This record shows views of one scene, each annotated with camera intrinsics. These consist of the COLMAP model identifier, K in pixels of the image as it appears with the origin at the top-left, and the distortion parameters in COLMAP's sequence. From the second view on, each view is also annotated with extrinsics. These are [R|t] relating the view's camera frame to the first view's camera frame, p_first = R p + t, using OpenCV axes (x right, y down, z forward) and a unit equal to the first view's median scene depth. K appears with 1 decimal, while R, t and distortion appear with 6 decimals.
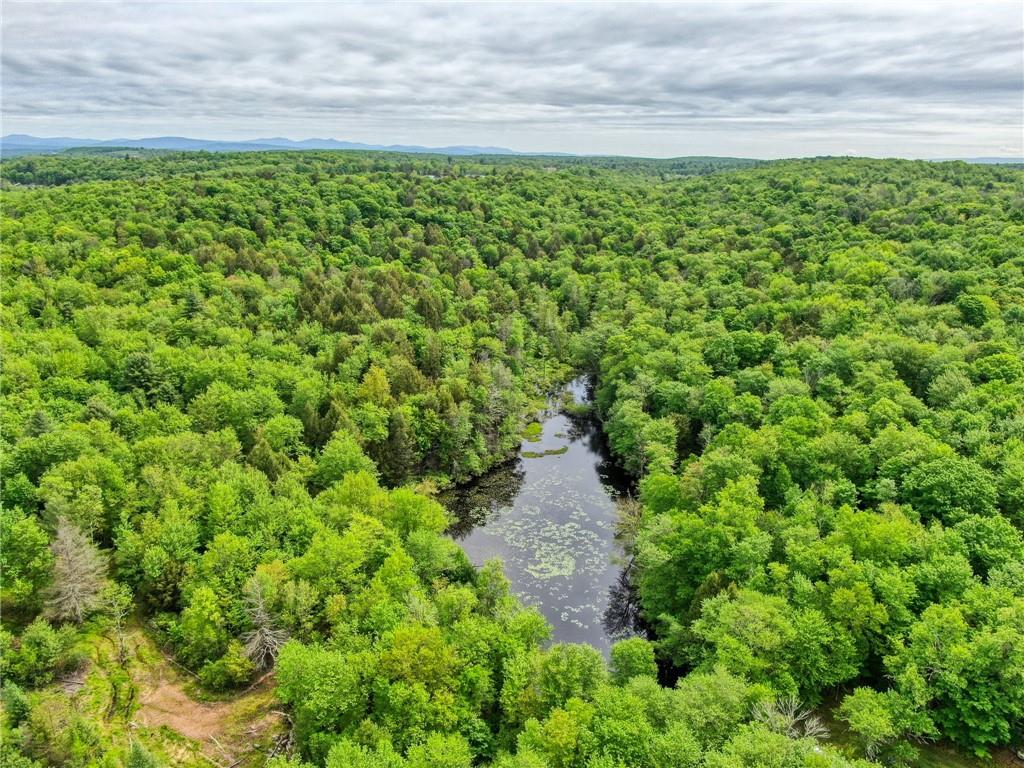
lens RADIAL K [[723.1, 0, 513.9], [0, 723.1, 384.2], [0, 0, 1]] dist [-0.006980, -0.004847]
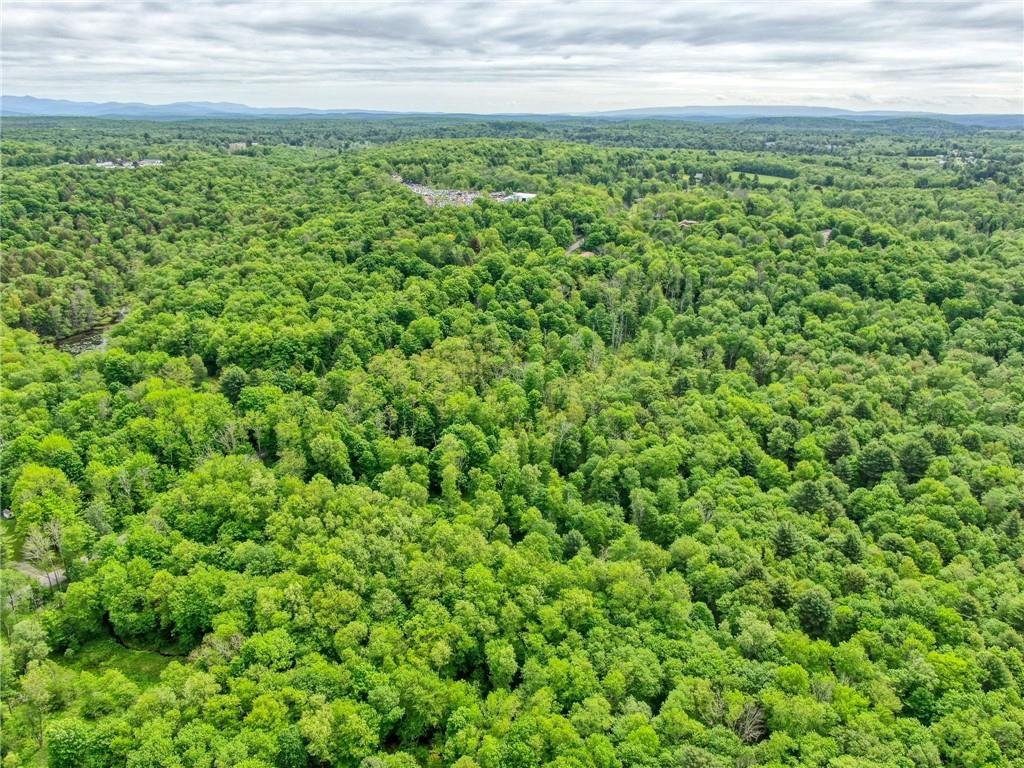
lens RADIAL K [[723.1, 0, 509.6], [0, 723.1, 383.9], [0, 0, 1]] dist [-0.006980, -0.004847]
pose [[0.949299, -0.124361, 0.288731, 0.293816], [0.107224, 0.991440, 0.074494, 0.124507], [-0.295523, -0.039759, 0.954508, -0.796295]]
